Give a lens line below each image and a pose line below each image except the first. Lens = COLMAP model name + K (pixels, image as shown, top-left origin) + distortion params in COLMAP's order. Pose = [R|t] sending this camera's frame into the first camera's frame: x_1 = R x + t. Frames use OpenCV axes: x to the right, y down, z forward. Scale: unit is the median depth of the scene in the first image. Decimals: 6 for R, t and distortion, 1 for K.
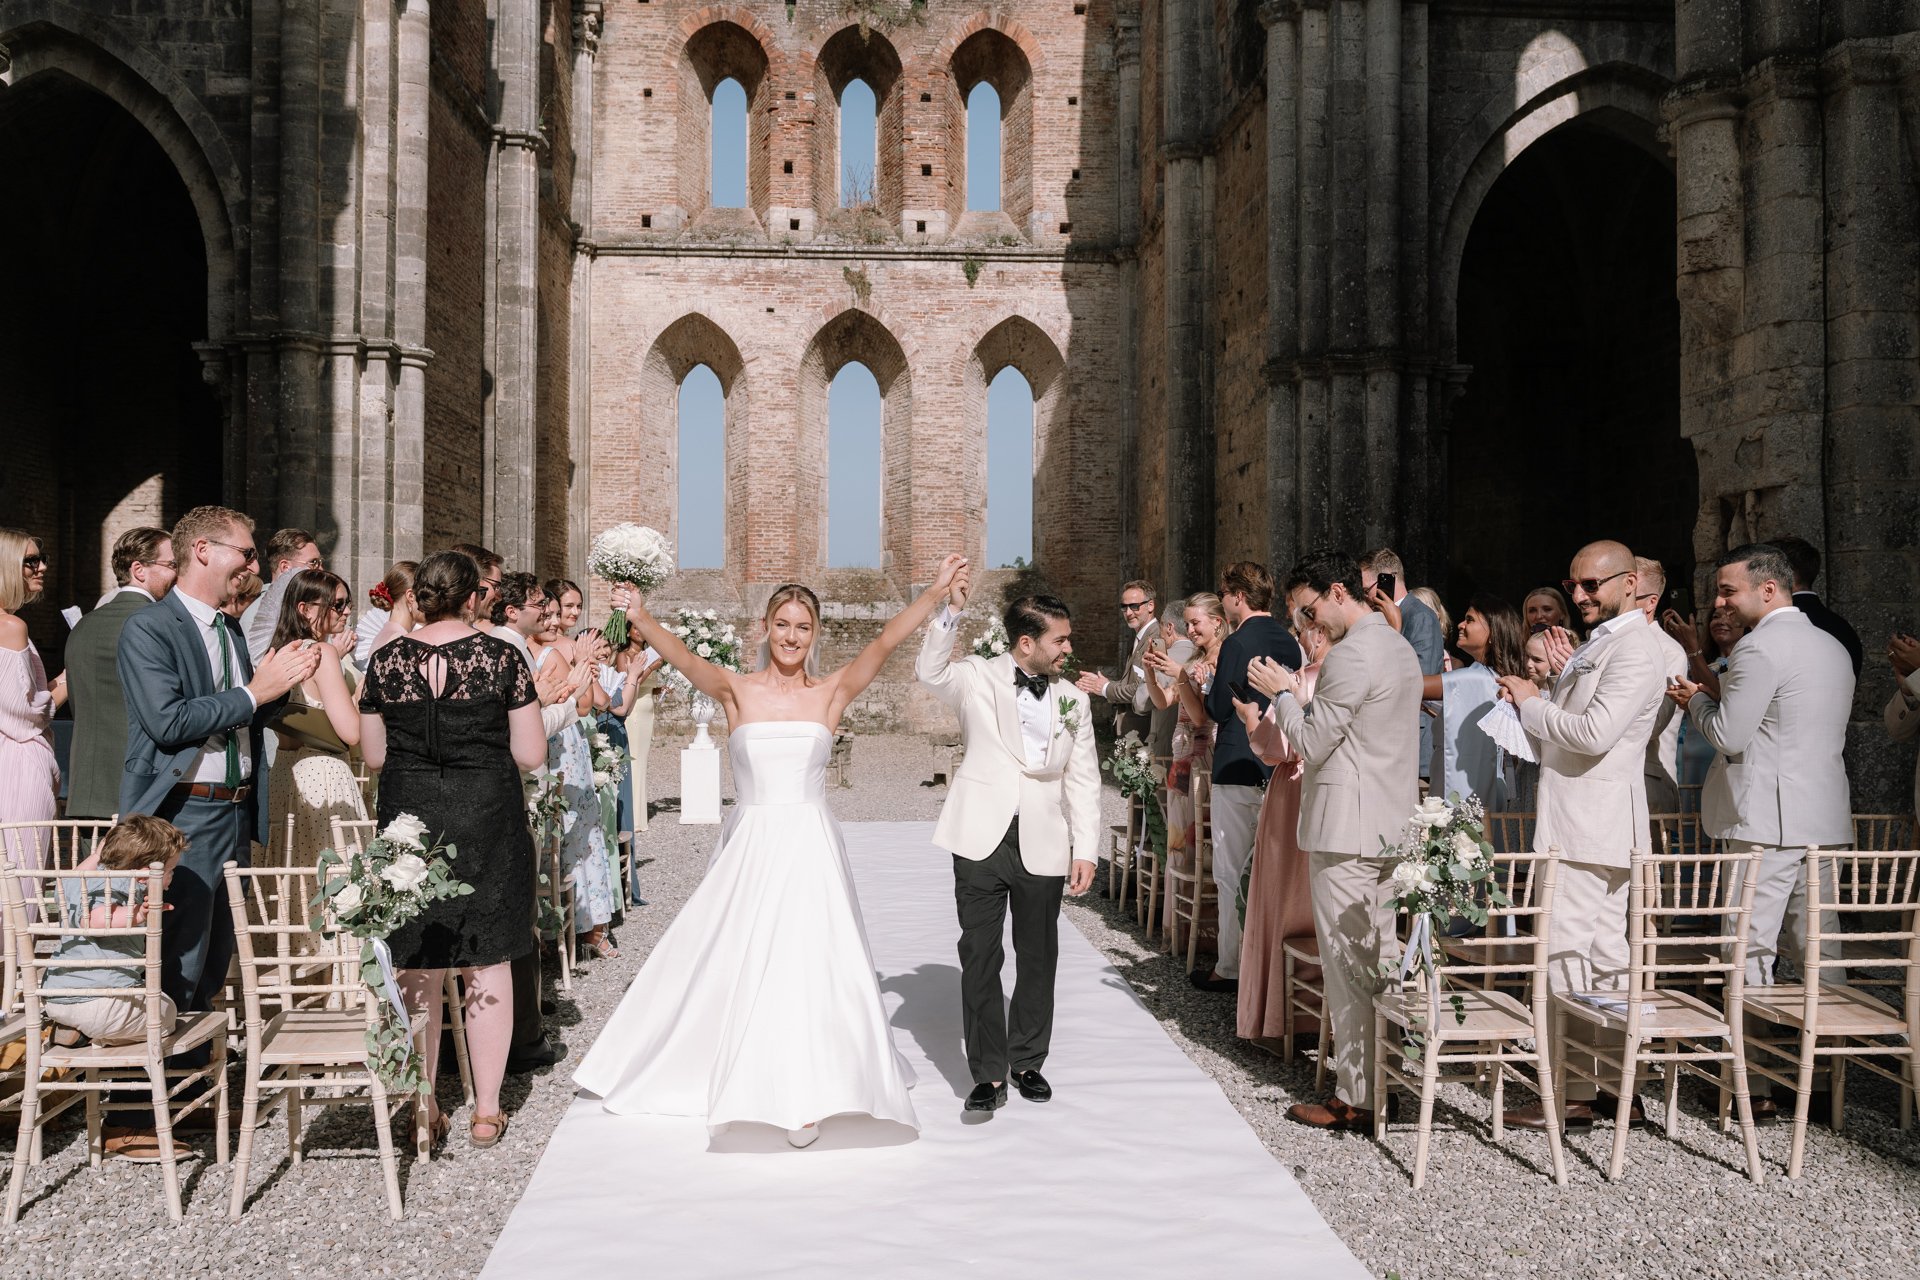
lens RADIAL K [[1692.2, 0, 960.0], [0, 1692.2, 629.2], [0, 0, 1]] dist [0.005784, -0.003249]
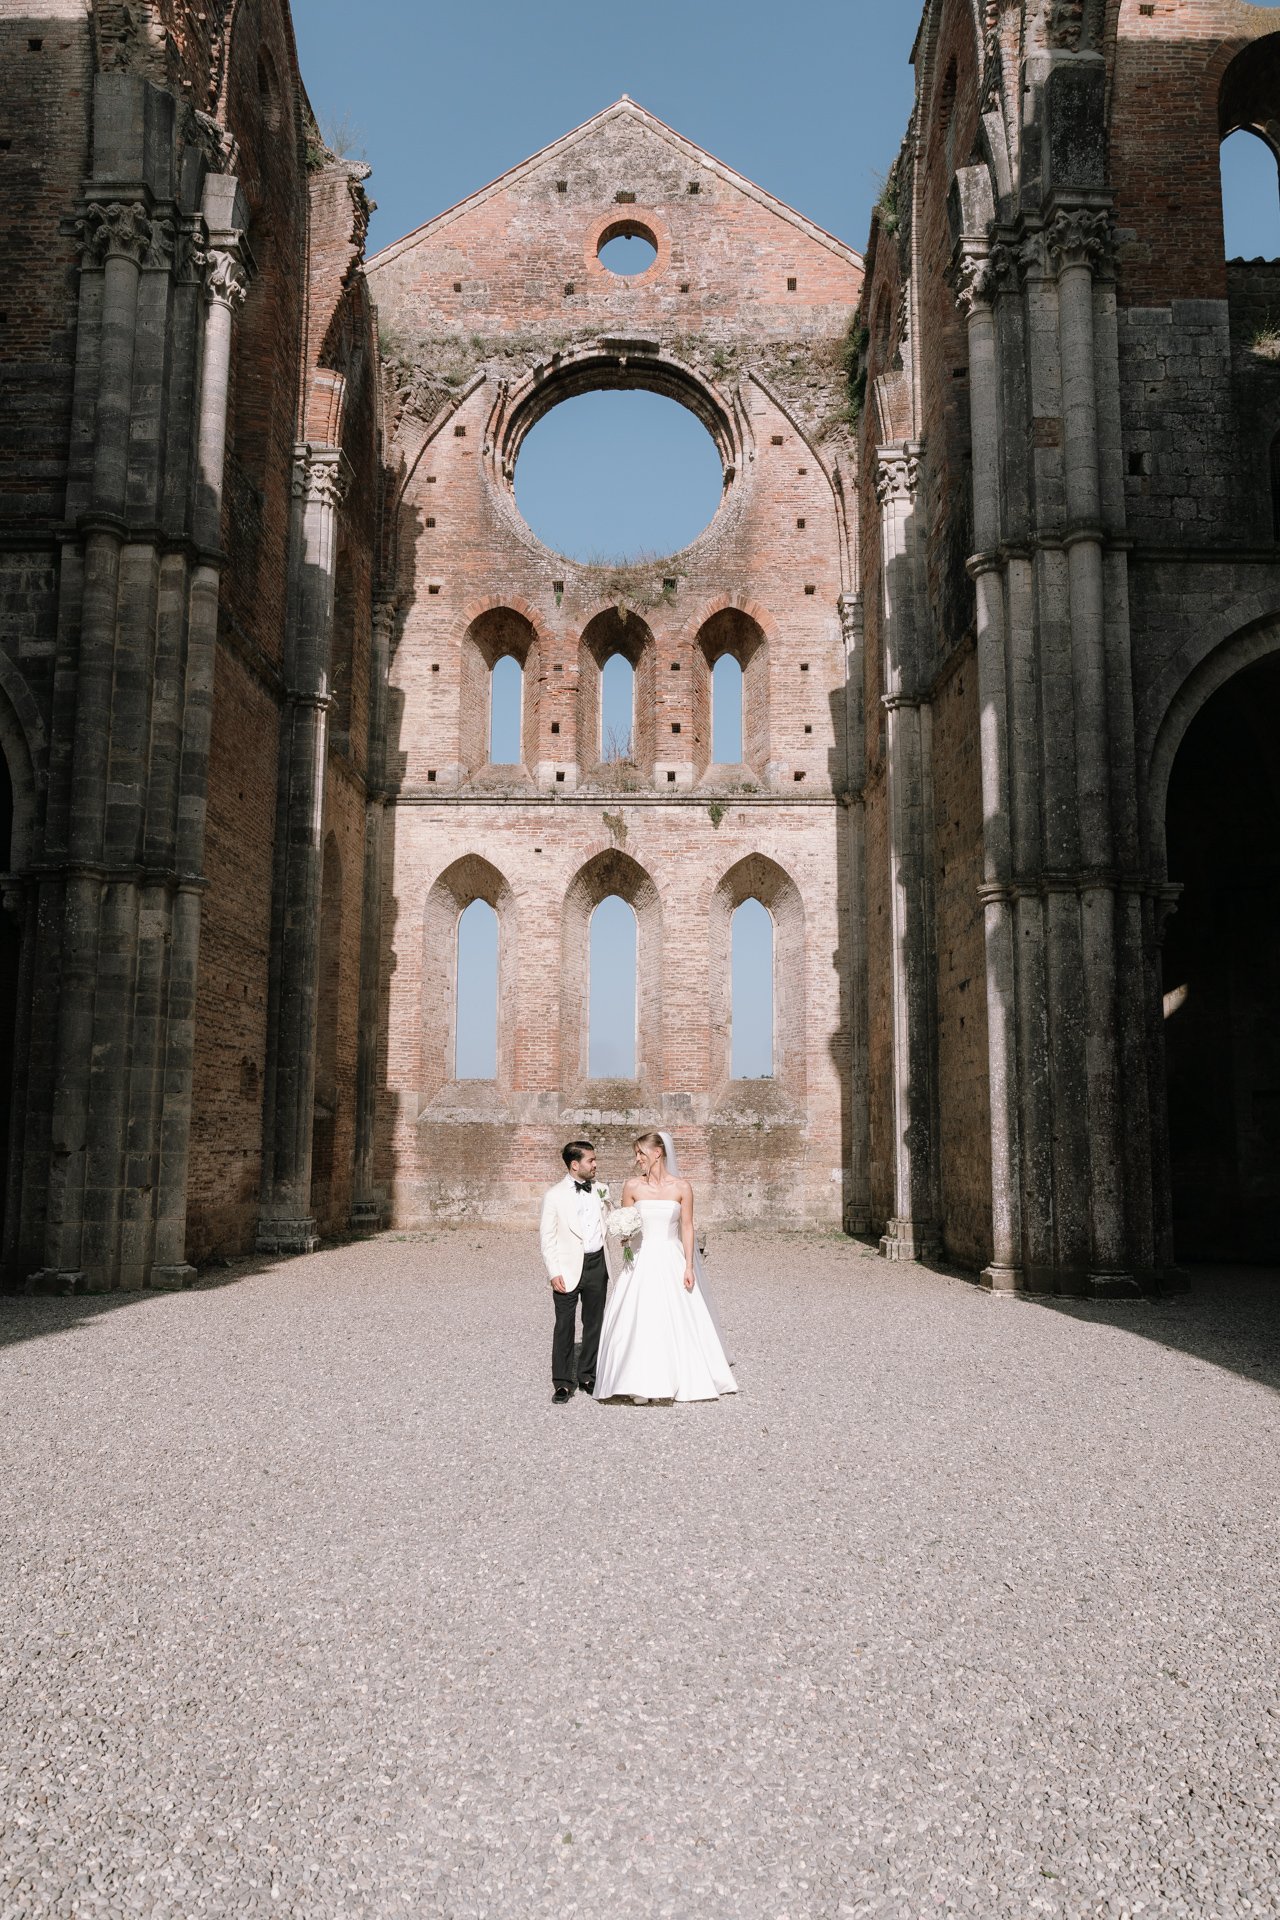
lens RADIAL K [[1392.4, 0, 629.4], [0, 1392.4, 974.8], [0, 0, 1]] dist [-0.022682, 0.014535]
pose [[0.997423, -0.005959, -0.071504, 0.023149], [-0.001926, 0.993962, -0.109706, -0.005315], [0.071726, 0.109561, 0.991389, 0.136244]]
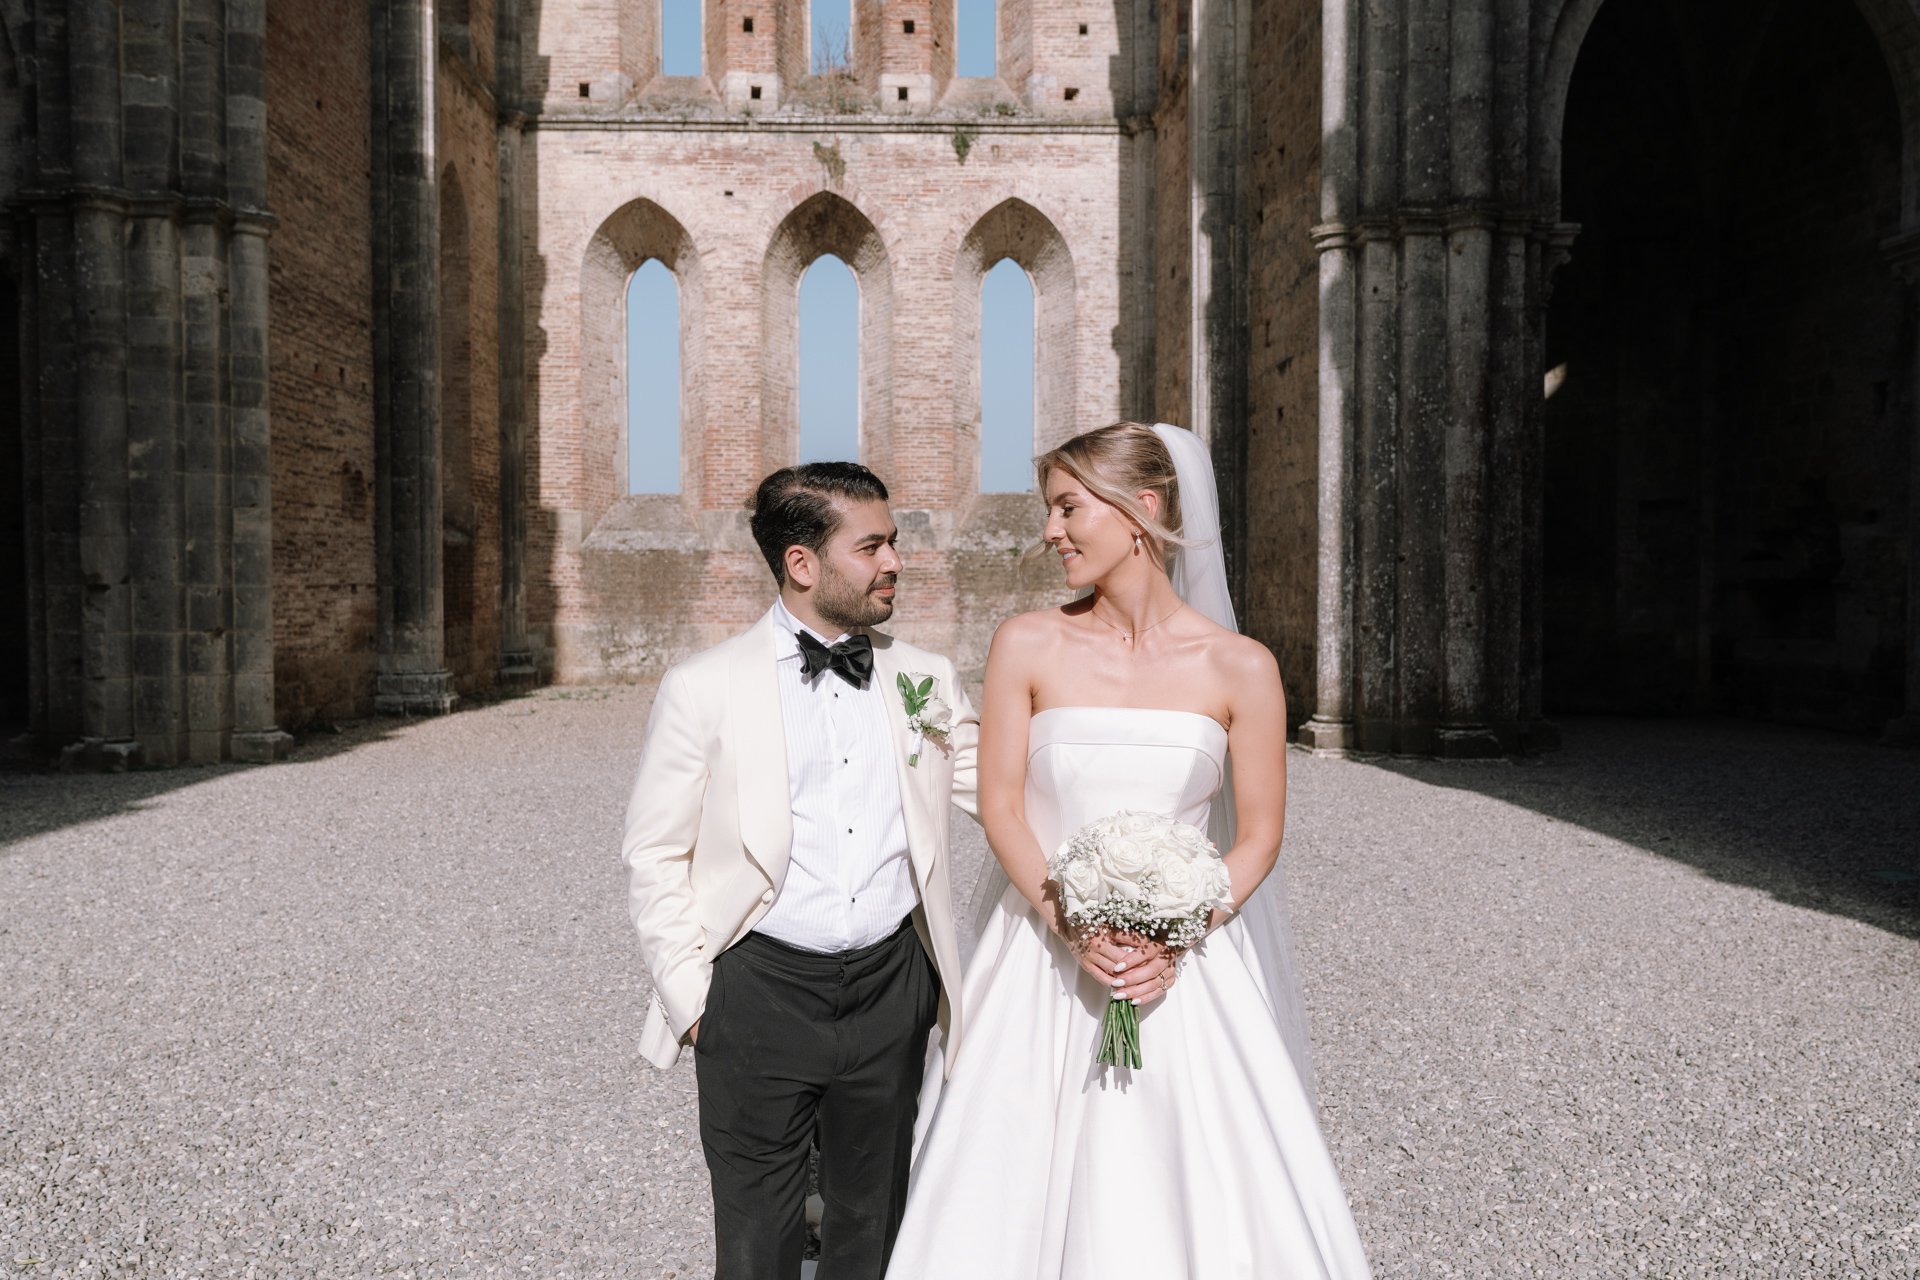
lens RADIAL K [[1692.2, 0, 933.1], [0, 1692.2, 659.4], [0, 0, 1]] dist [0.005784, -0.003249]
pose [[0.999735, -0.004080, -0.022644, 0.016521], [0.005332, 0.998443, 0.055525, 0.002601], [0.022383, -0.055631, 0.998200, 0.194151]]
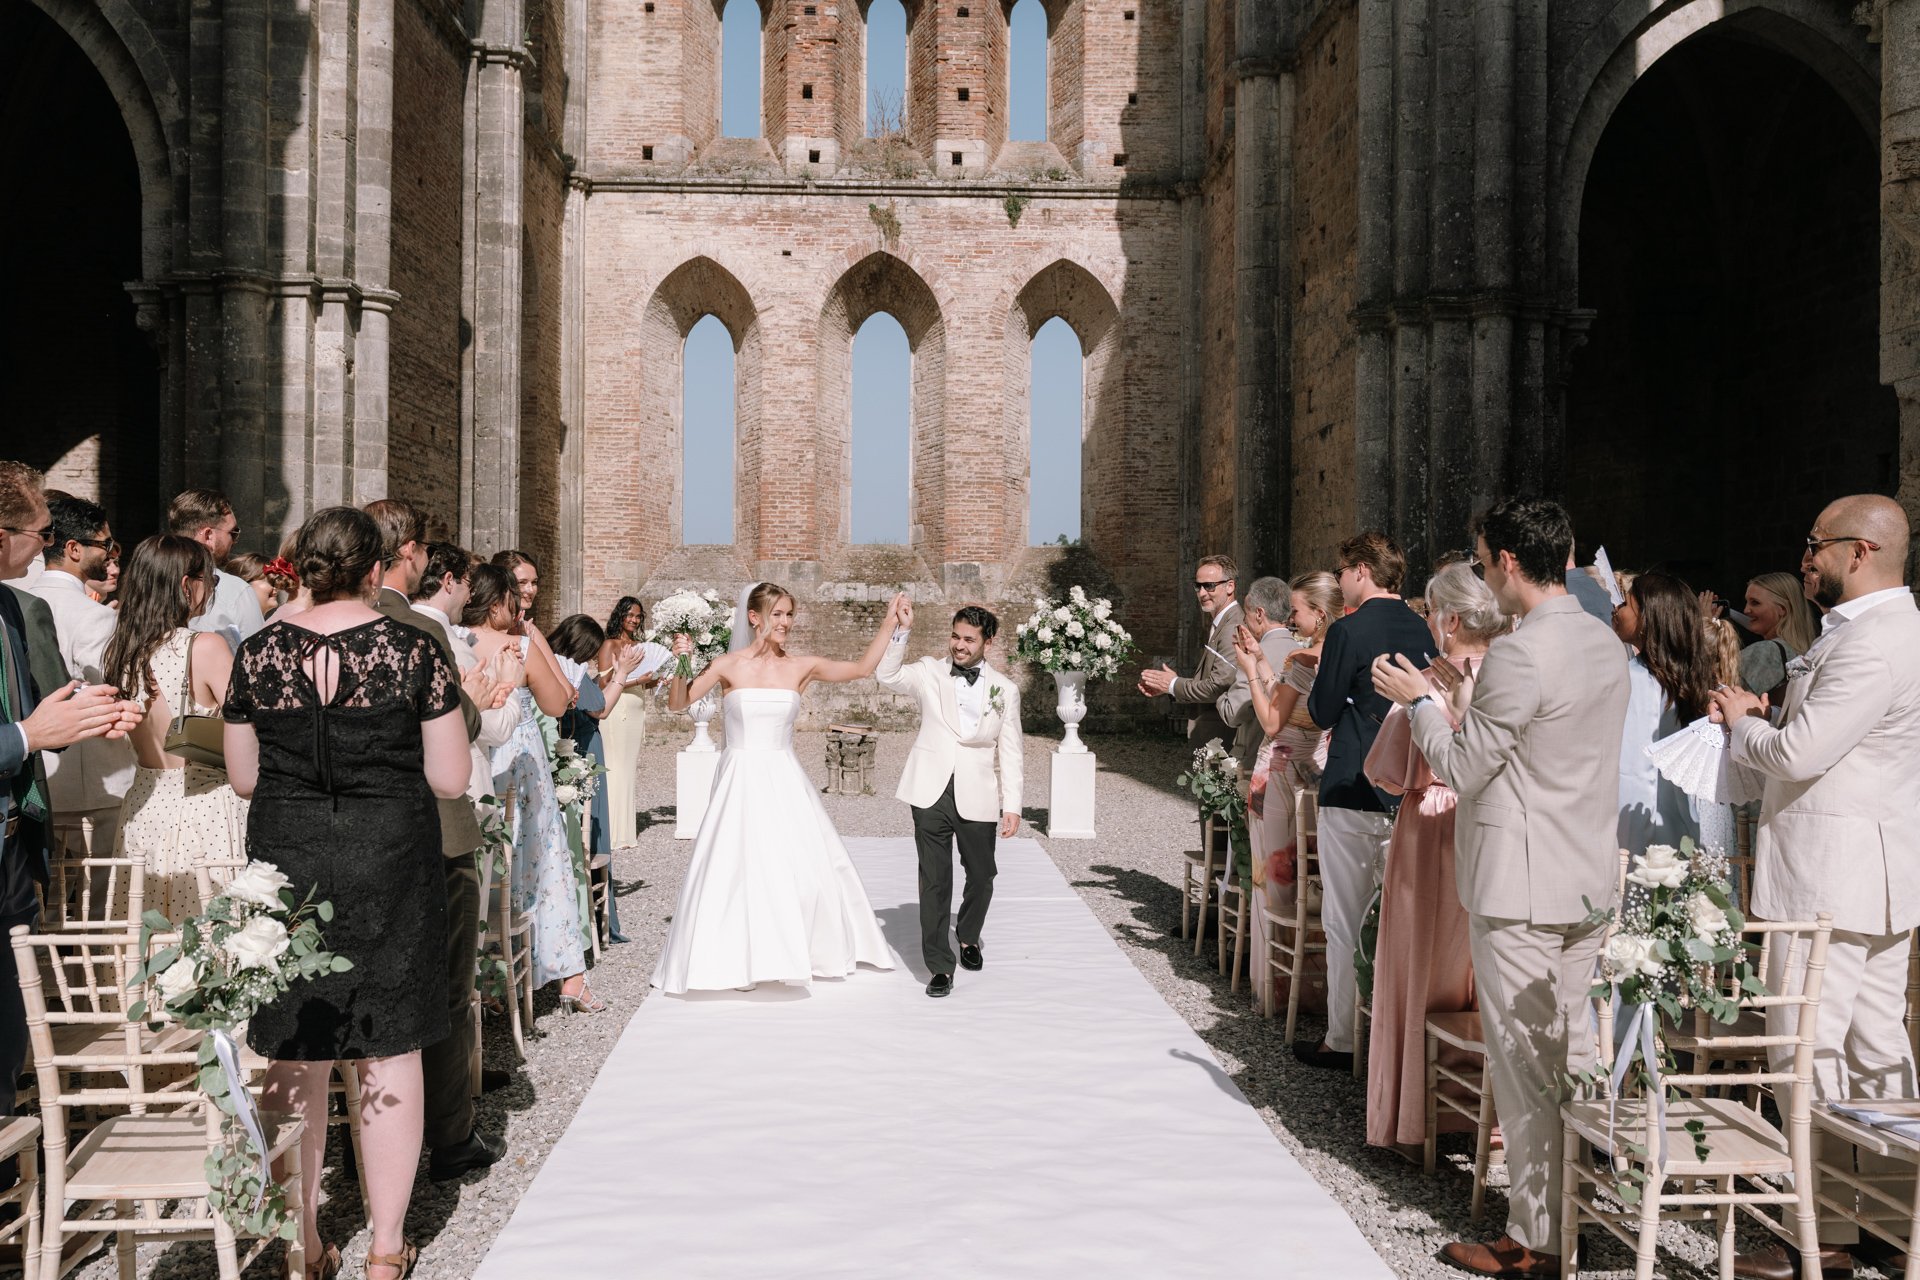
lens RADIAL K [[1844.0, 0, 952.6], [0, 1844.0, 626.9], [0, 0, 1]] dist [0.018774, 0.000000]
pose [[0.999707, 0.003855, -0.023898, -0.001933], [-0.003682, 0.999967, 0.007280, -0.000016], [0.023926, -0.007190, 0.999688, 0.051511]]
